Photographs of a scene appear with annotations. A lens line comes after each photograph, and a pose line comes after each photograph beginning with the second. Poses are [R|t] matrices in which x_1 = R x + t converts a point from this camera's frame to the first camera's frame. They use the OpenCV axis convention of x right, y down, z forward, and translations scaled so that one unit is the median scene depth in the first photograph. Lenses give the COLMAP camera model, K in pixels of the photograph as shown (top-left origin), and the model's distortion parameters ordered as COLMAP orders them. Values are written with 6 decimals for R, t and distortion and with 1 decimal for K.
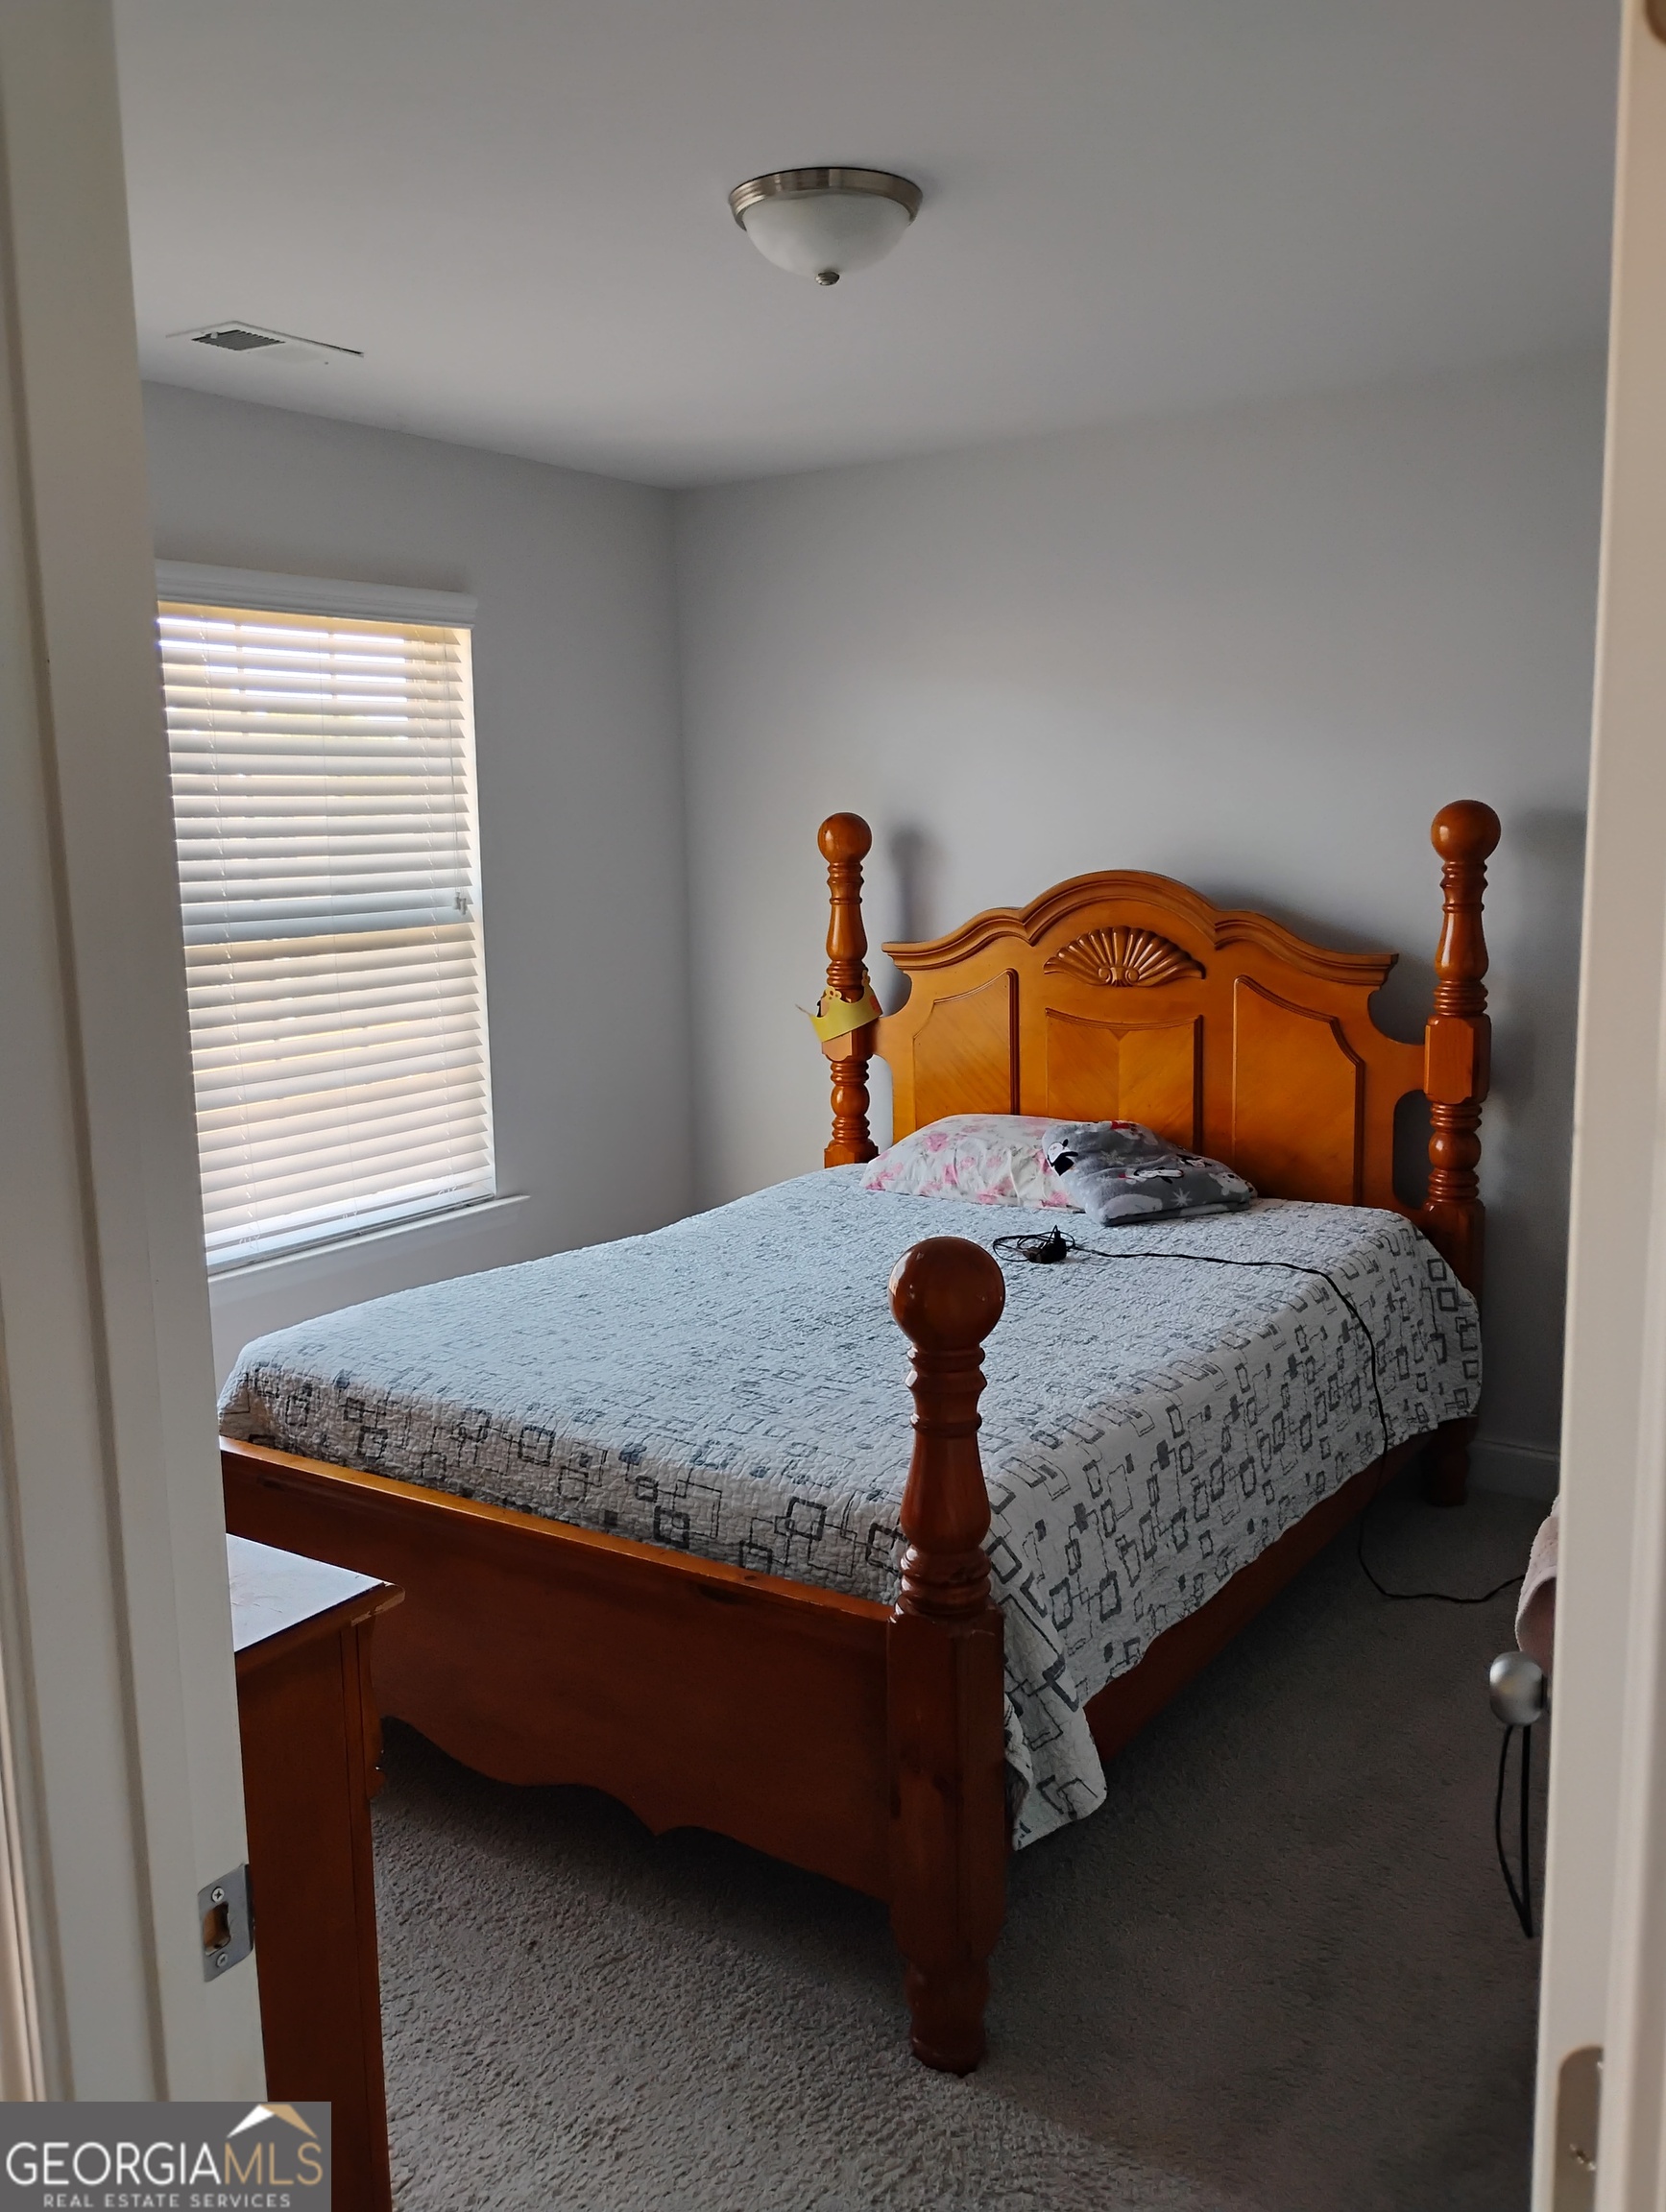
lens RADIAL K [[1841.8, 0, 826.0], [0, 1841.8, 1107.2], [0, 0, 1]] dist [0.027676, -0.026593]
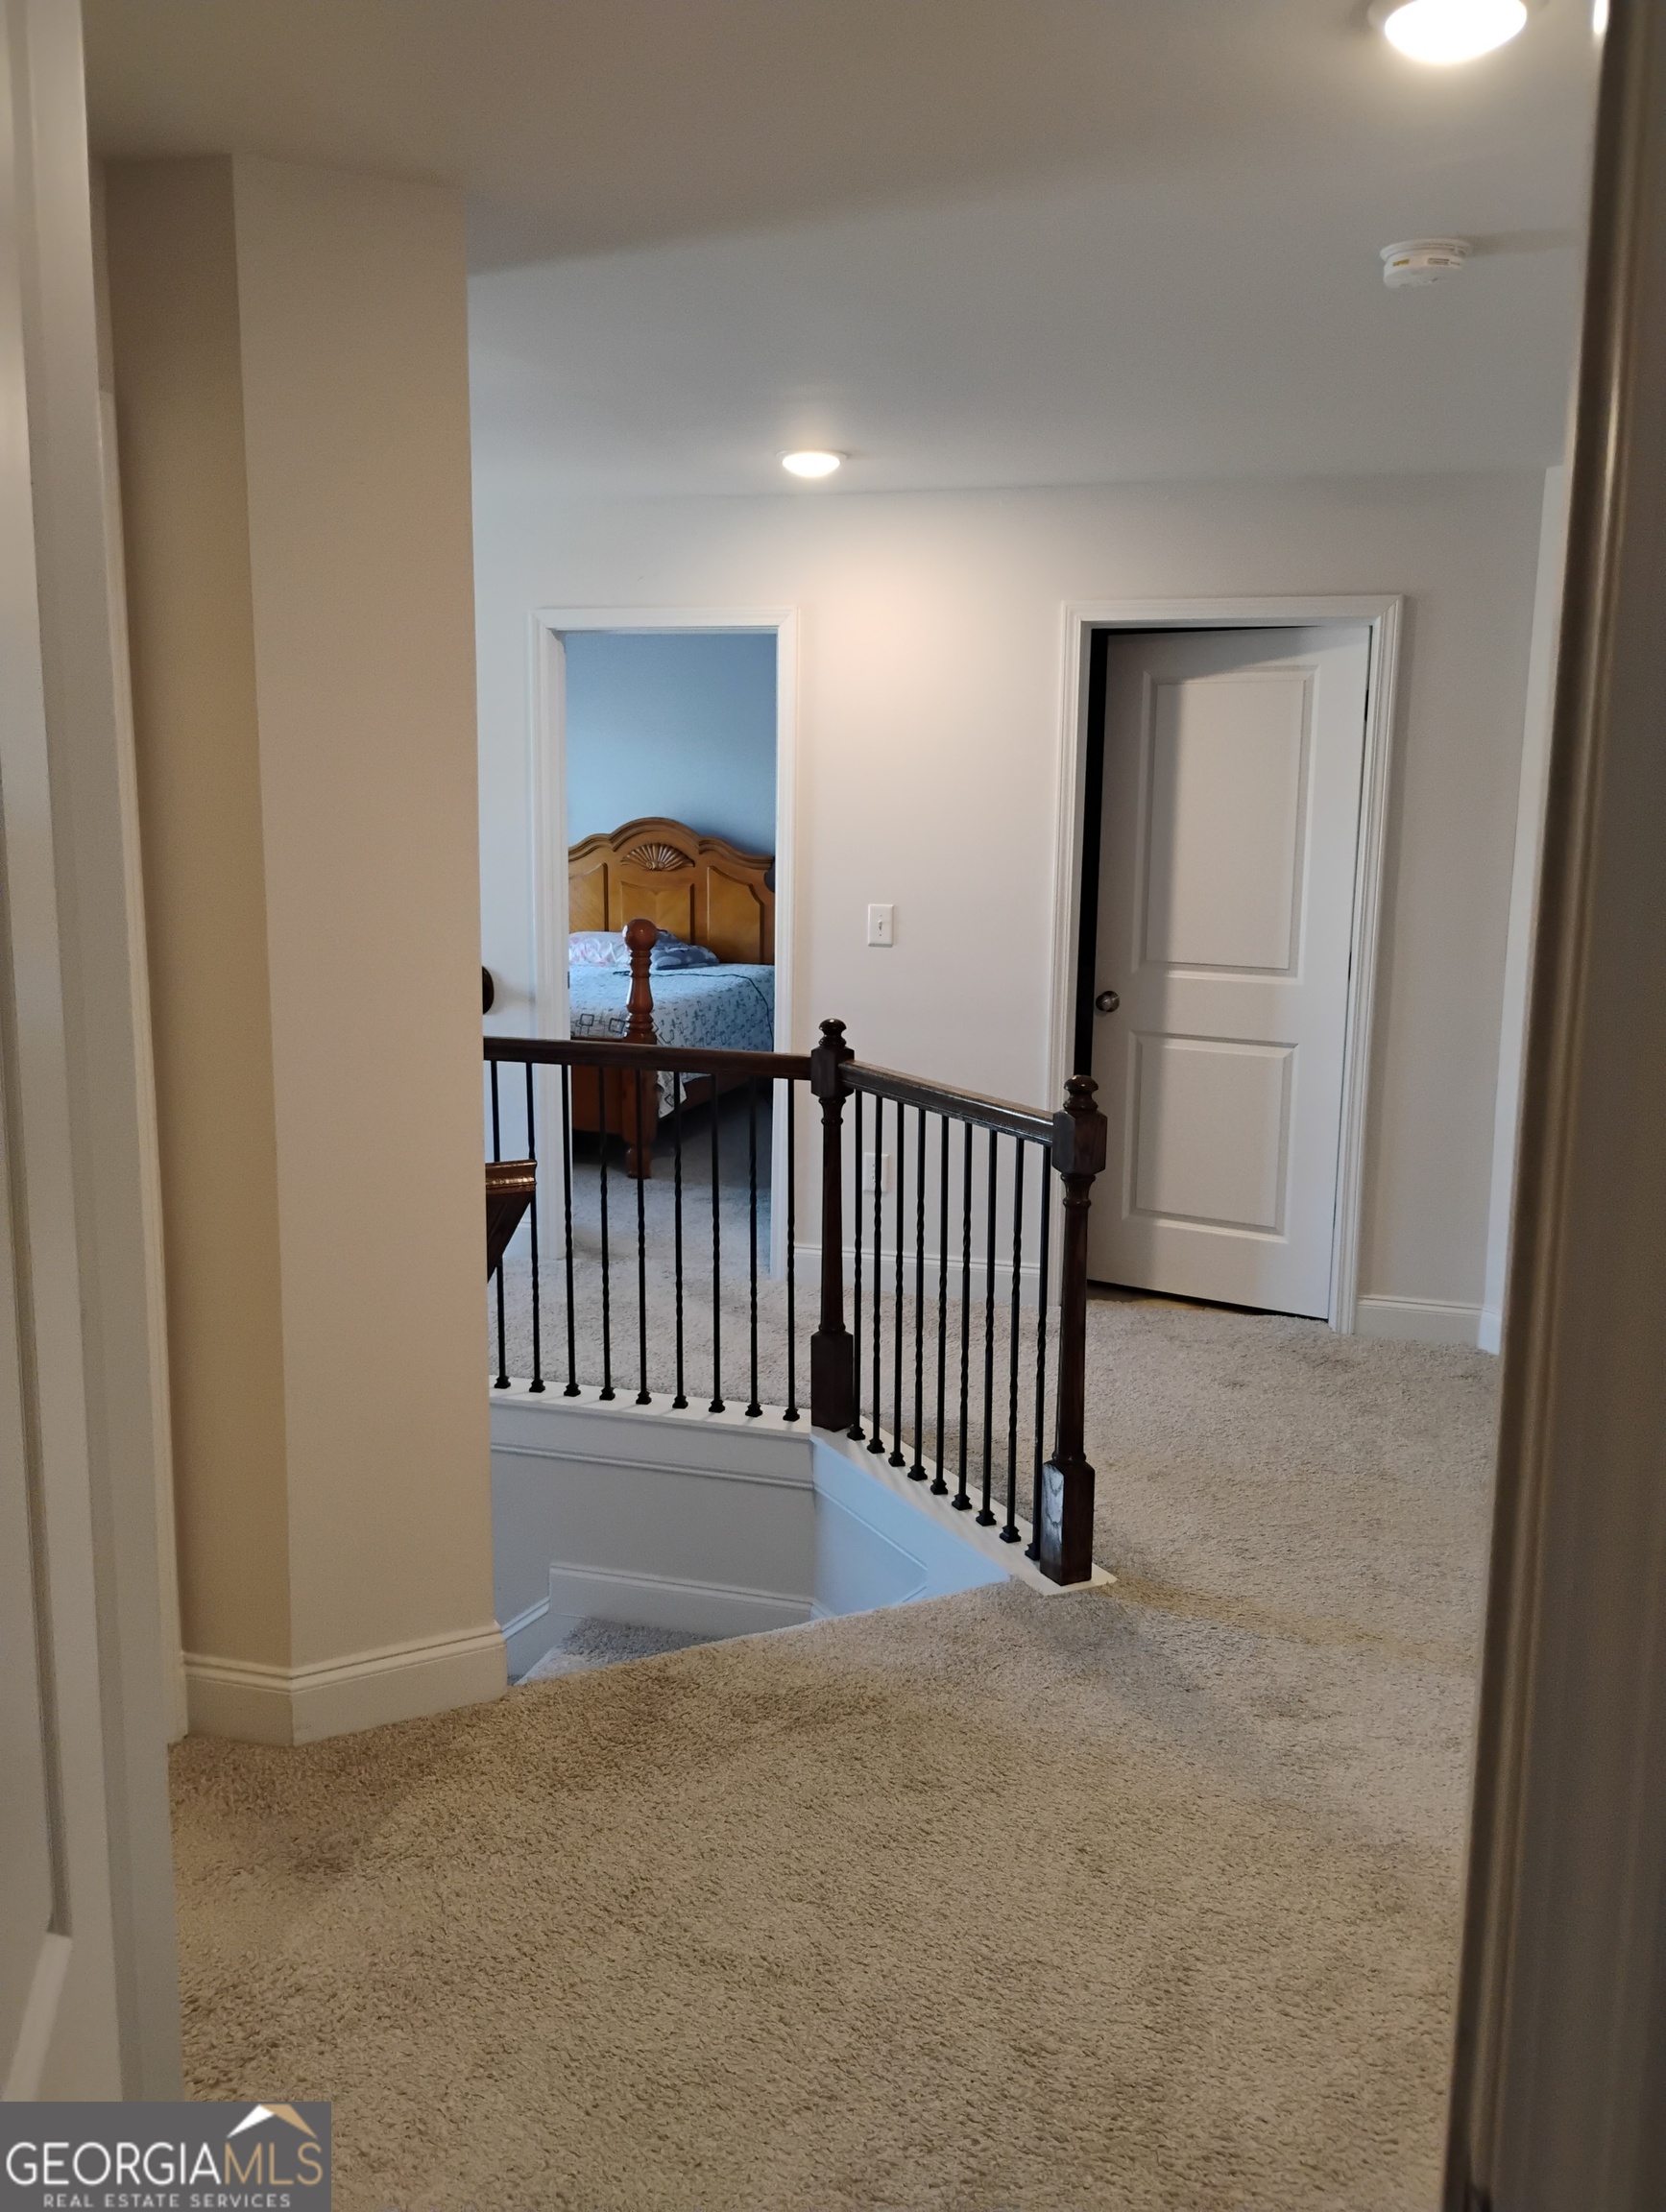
lens RADIAL K [[1841.8, 0, 835.7], [0, 1841.8, 1109.6], [0, 0, 1]] dist [0.027676, -0.026593]
pose [[0.951100, -0.023306, 0.308002, -0.325517], [0.019295, 0.999685, 0.016061, 0.191230], [-0.308279, -0.009333, 0.951250, -1.175283]]
